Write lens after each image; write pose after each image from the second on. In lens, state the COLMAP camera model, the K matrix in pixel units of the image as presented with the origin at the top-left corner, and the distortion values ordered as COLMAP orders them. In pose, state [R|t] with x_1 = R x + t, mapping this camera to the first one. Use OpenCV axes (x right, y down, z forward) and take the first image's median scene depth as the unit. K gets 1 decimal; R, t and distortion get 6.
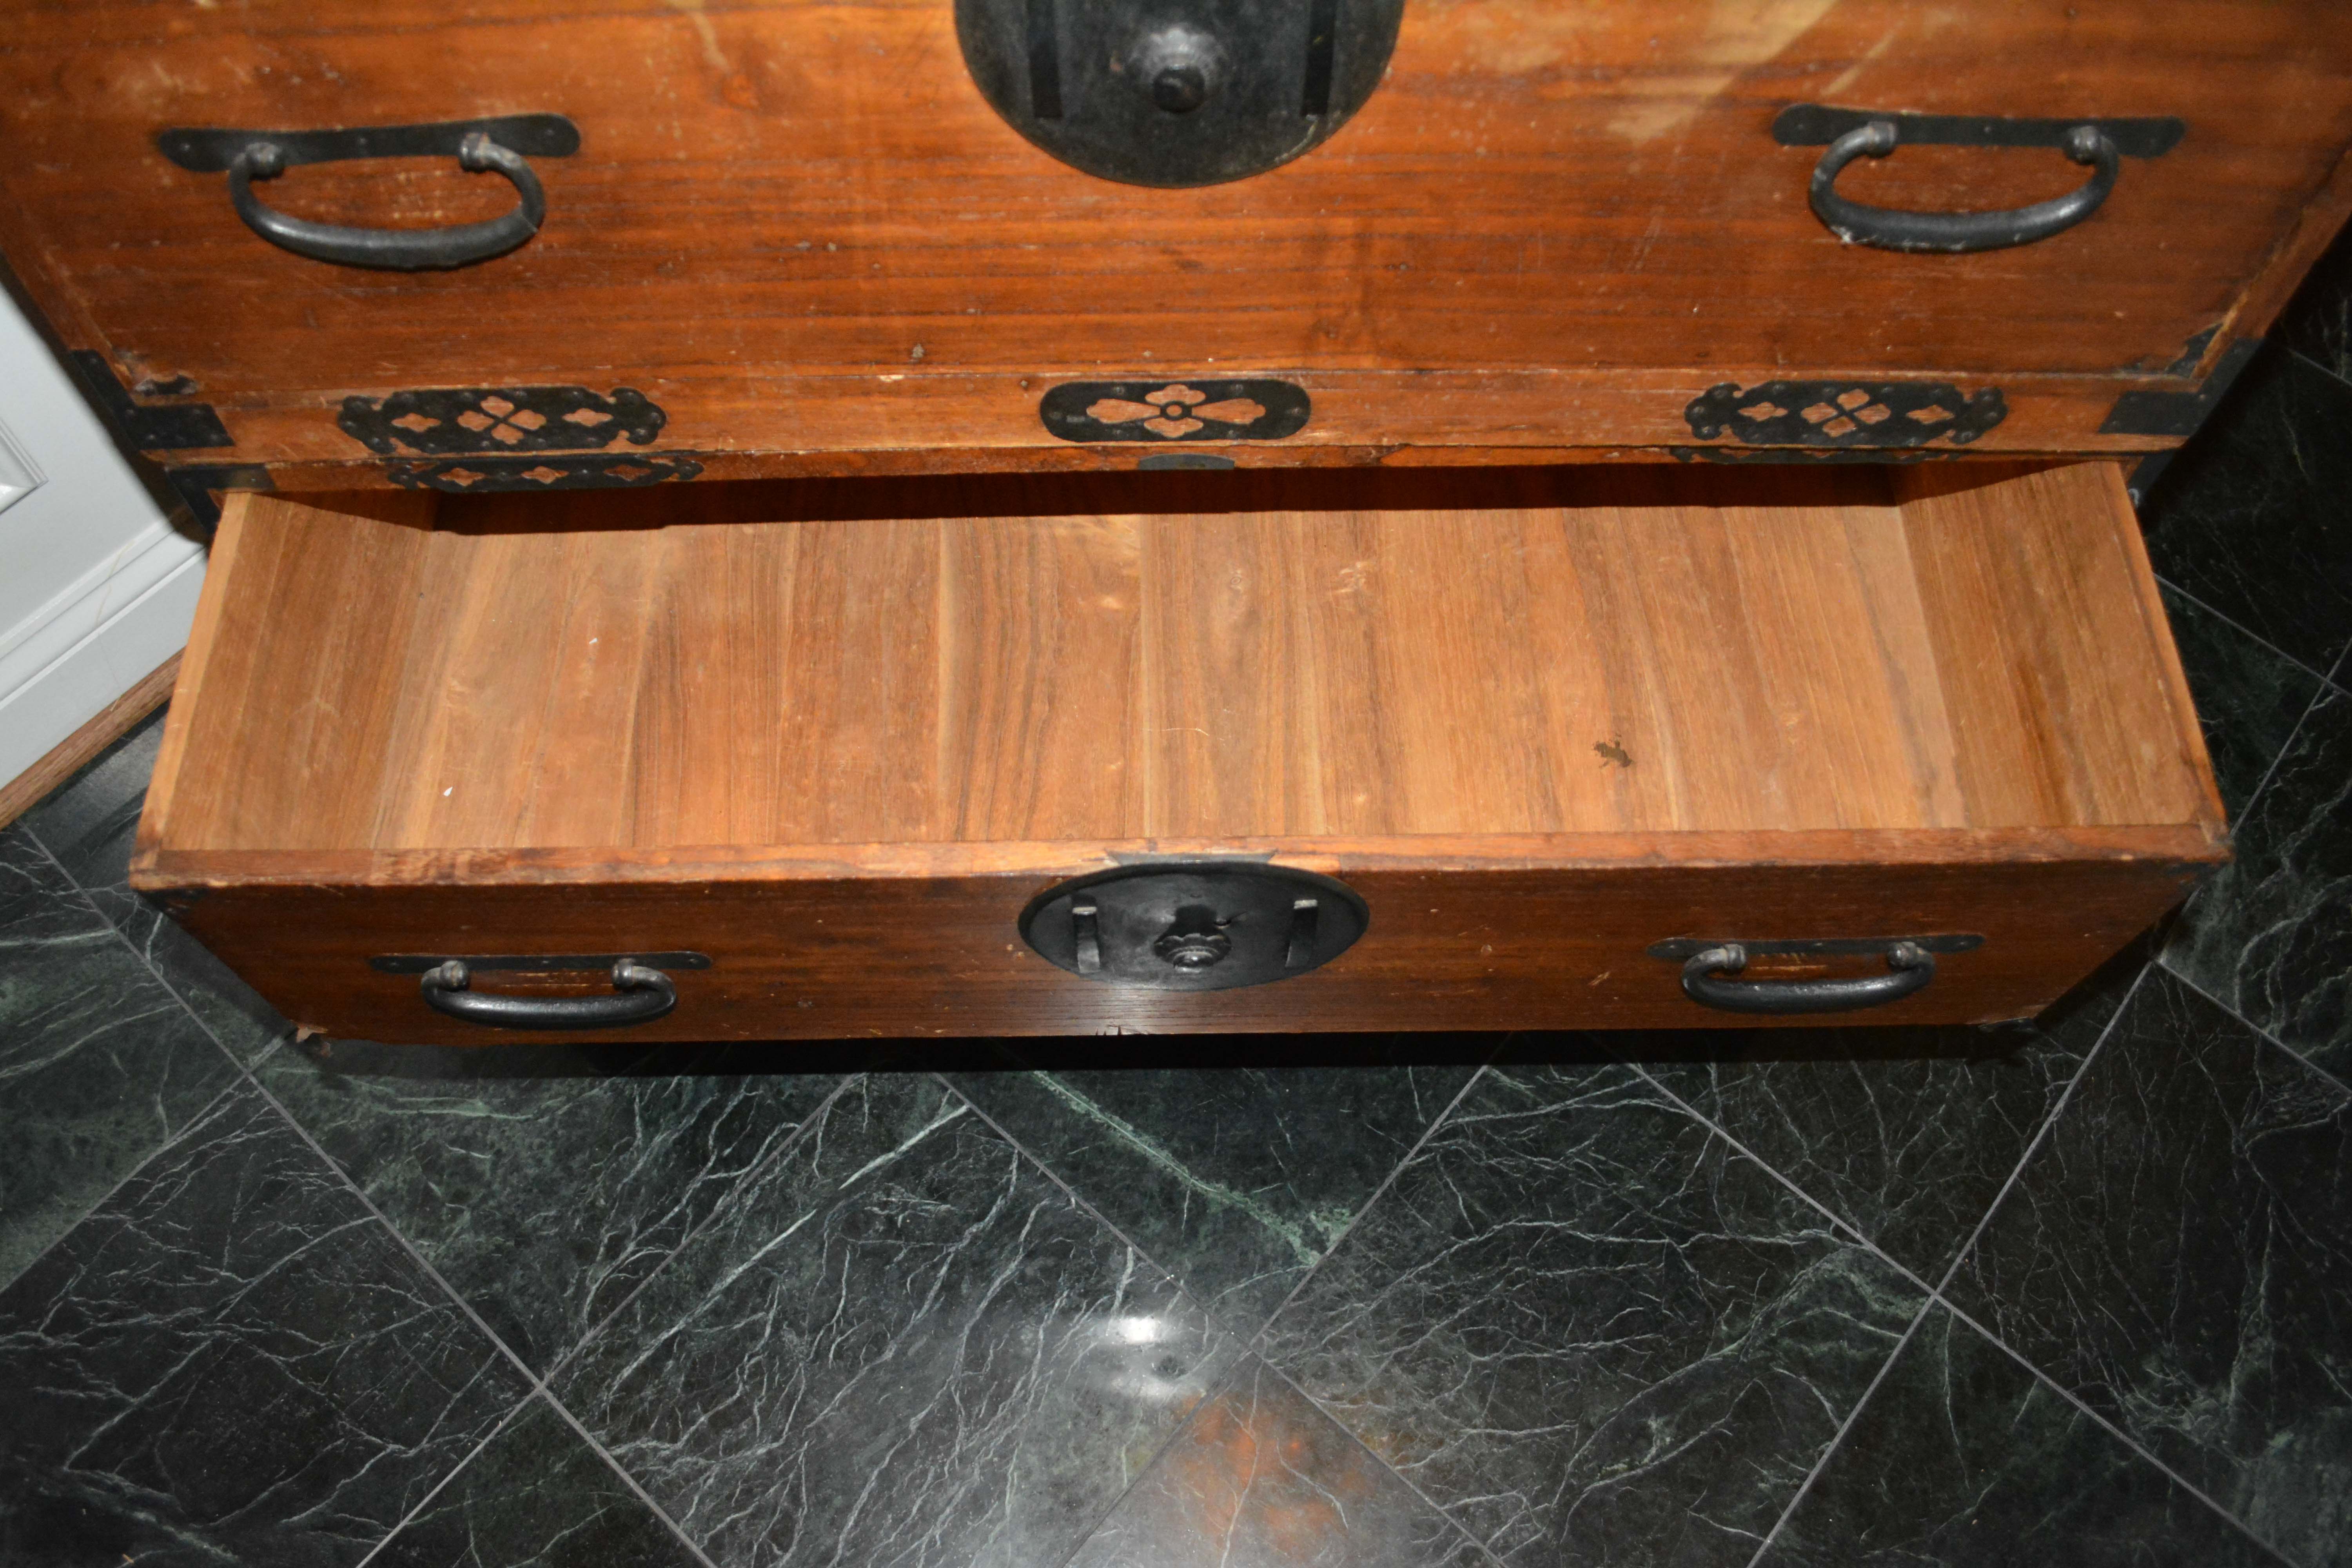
lens RADIAL K [[1841.0, 0, 1171.1], [0, 1841.0, 792.5], [0, 0, 1]] dist [-0.087486, 0.012797]
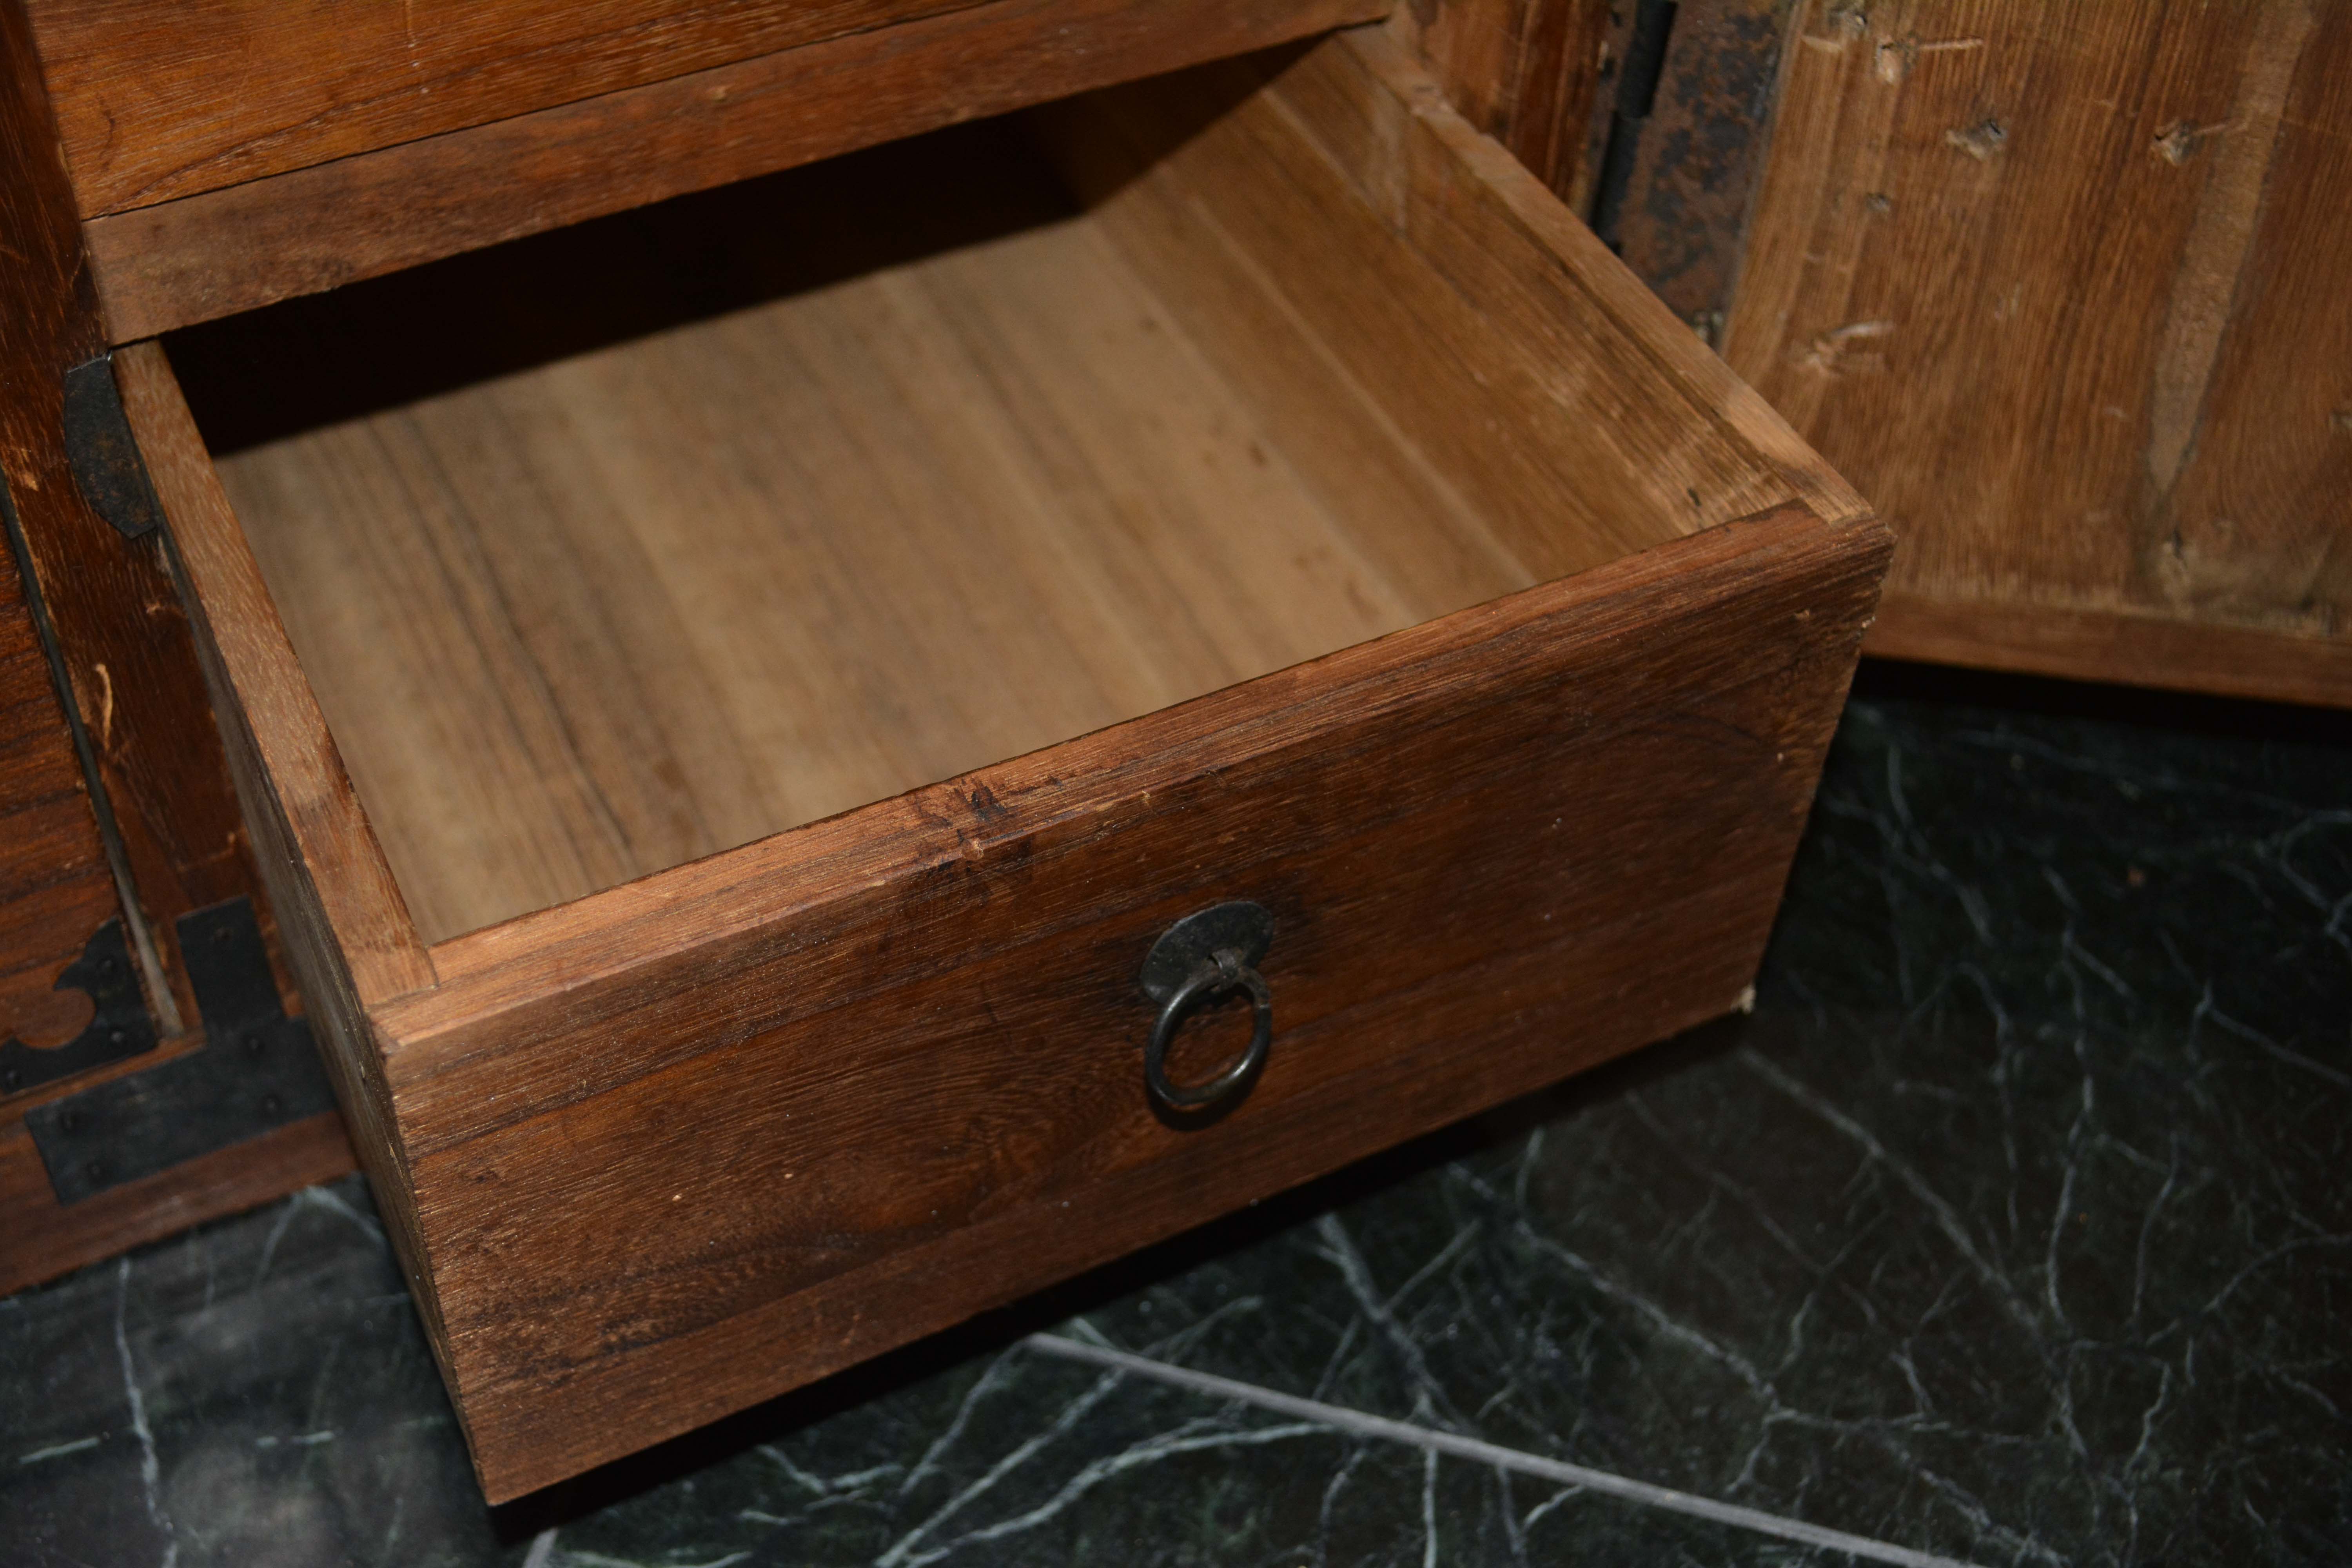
lens RADIAL K [[2834.8, 0, 1150.6], [0, 2834.8, 772.5], [0, 0, 1]] dist [-0.036016, 0.000000]
pose [[0.897772, -0.298980, 0.323444, 0.162324], [0.368658, 0.911904, -0.180341, 0.160929], [-0.241031, 0.281145, 0.928903, 0.620218]]
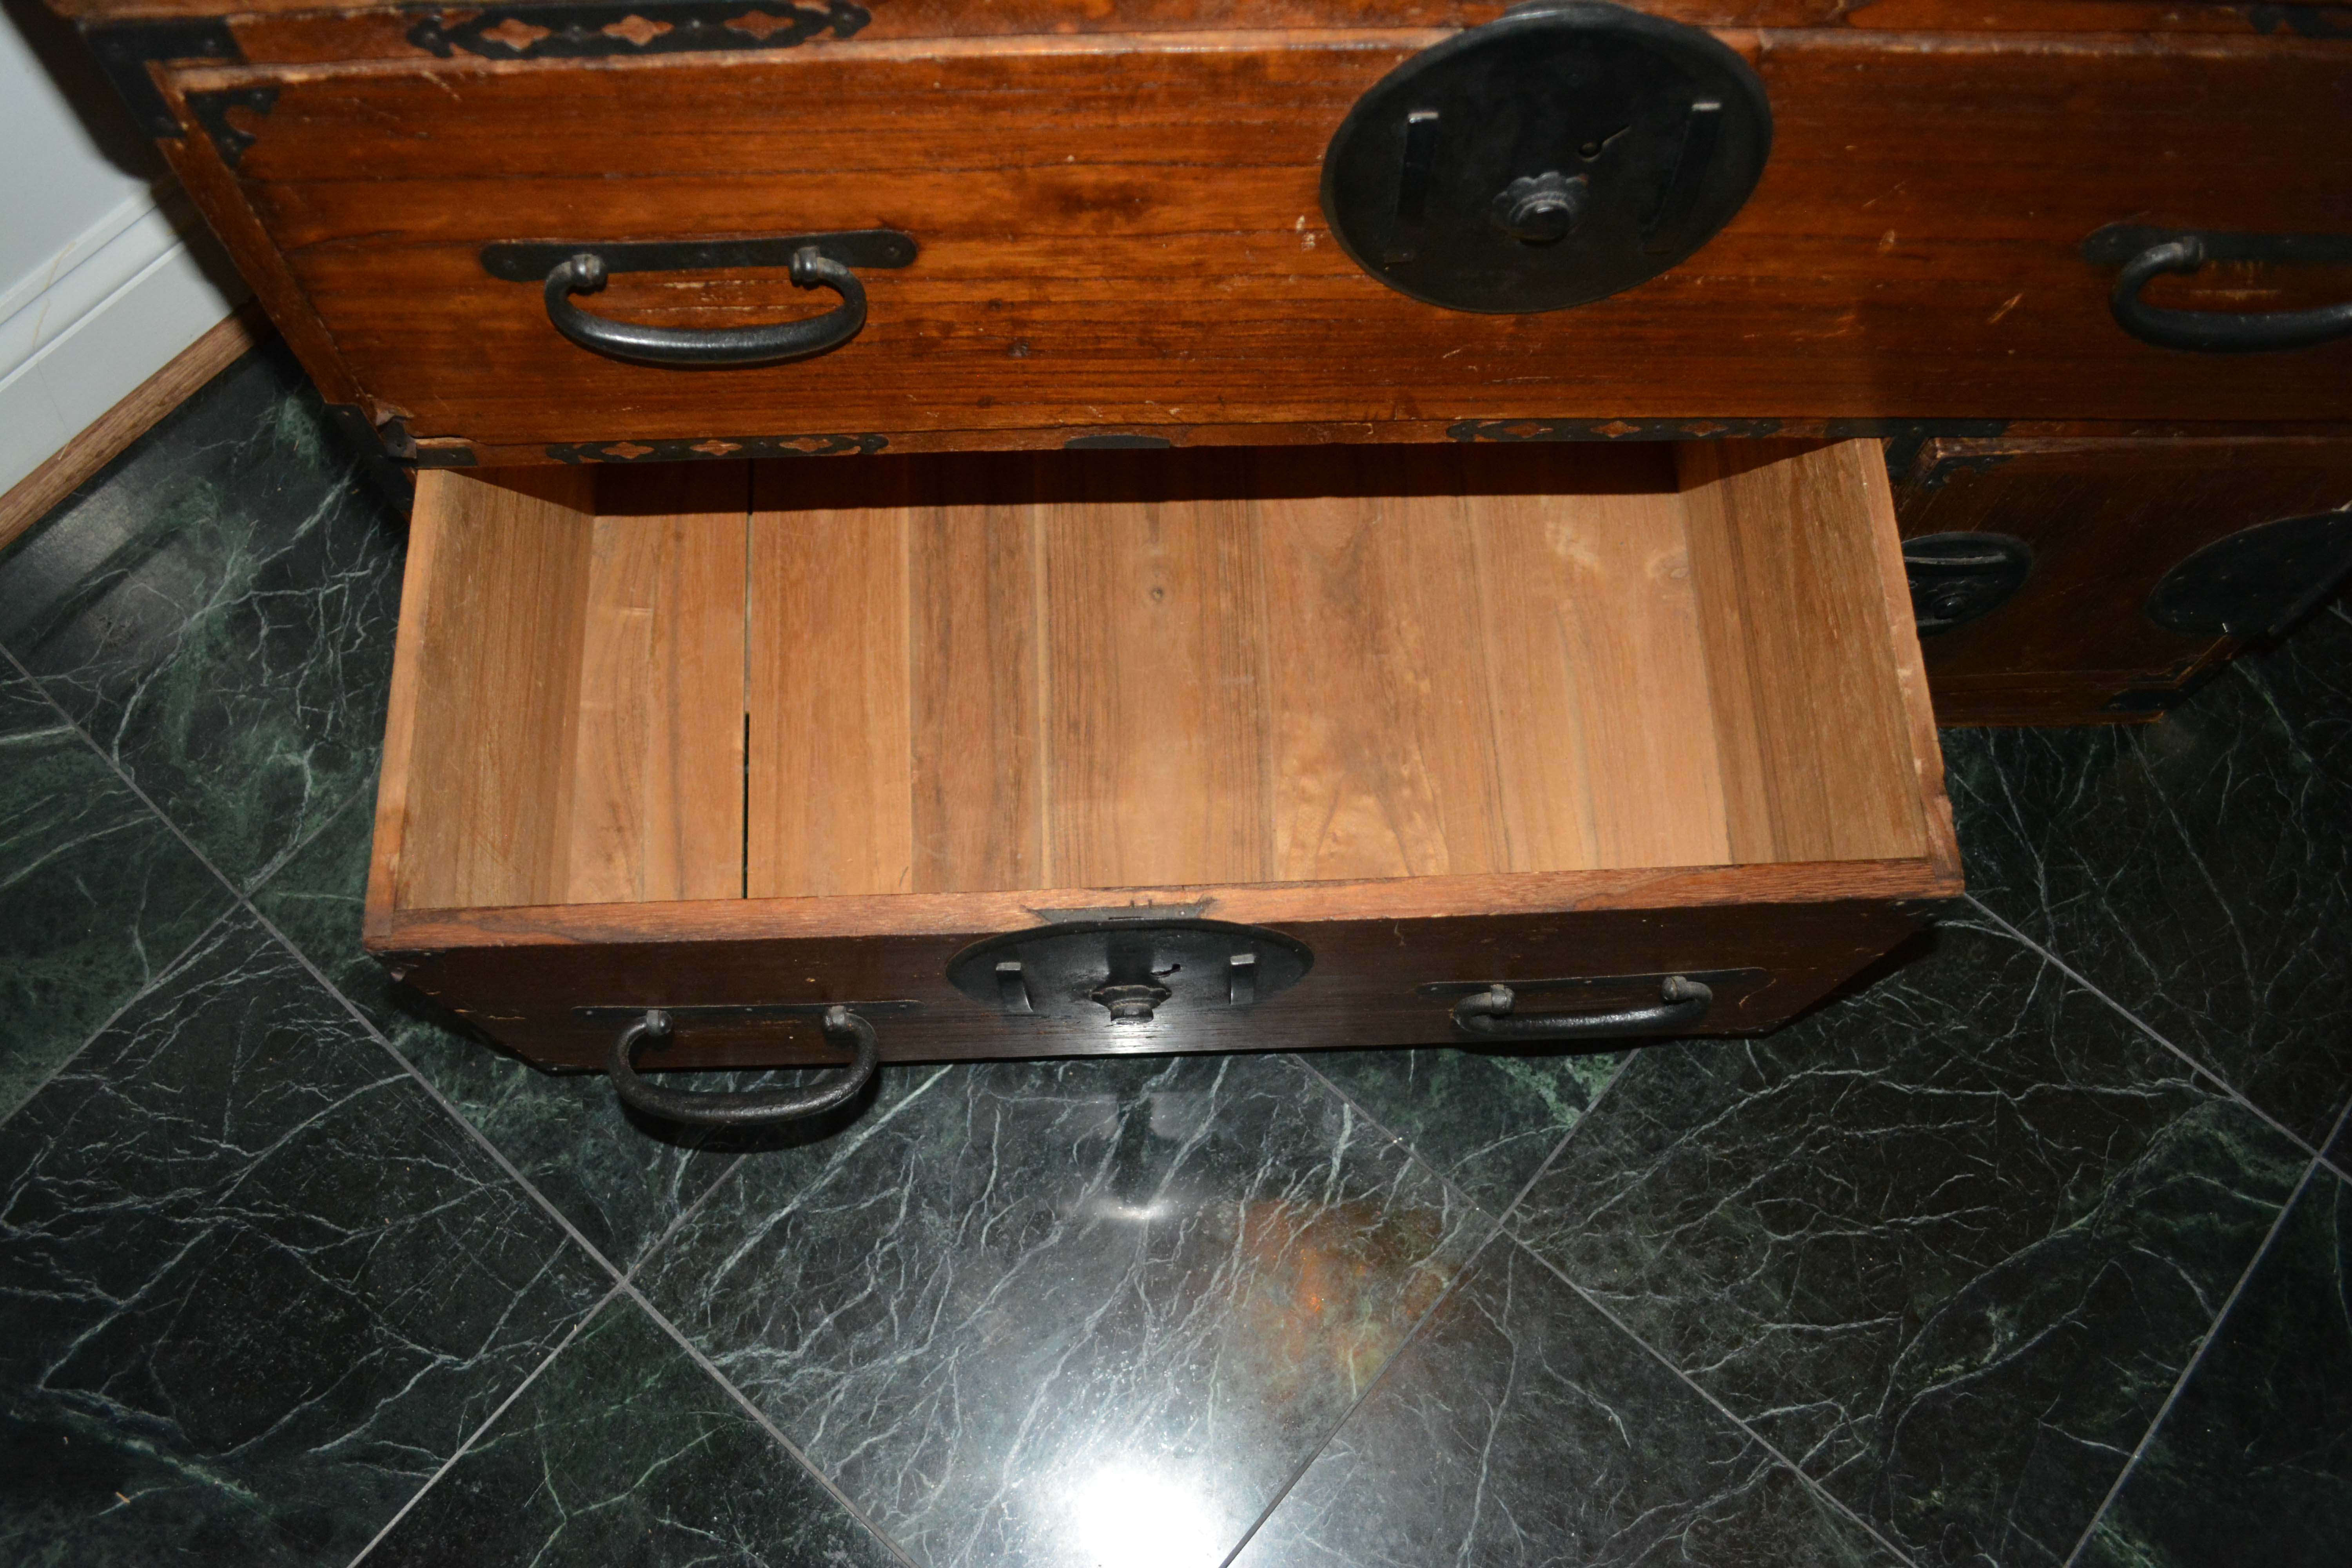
lens RADIAL K [[1841.0, 0, 1165.1], [0, 1841.0, 794.0], [0, 0, 1]] dist [-0.087486, 0.012797]
pose [[0.999992, -0.003030, -0.002787, -0.100335], [0.003292, 0.995043, 0.099394, 0.031144], [0.002472, -0.099402, 0.995044, 0.206654]]
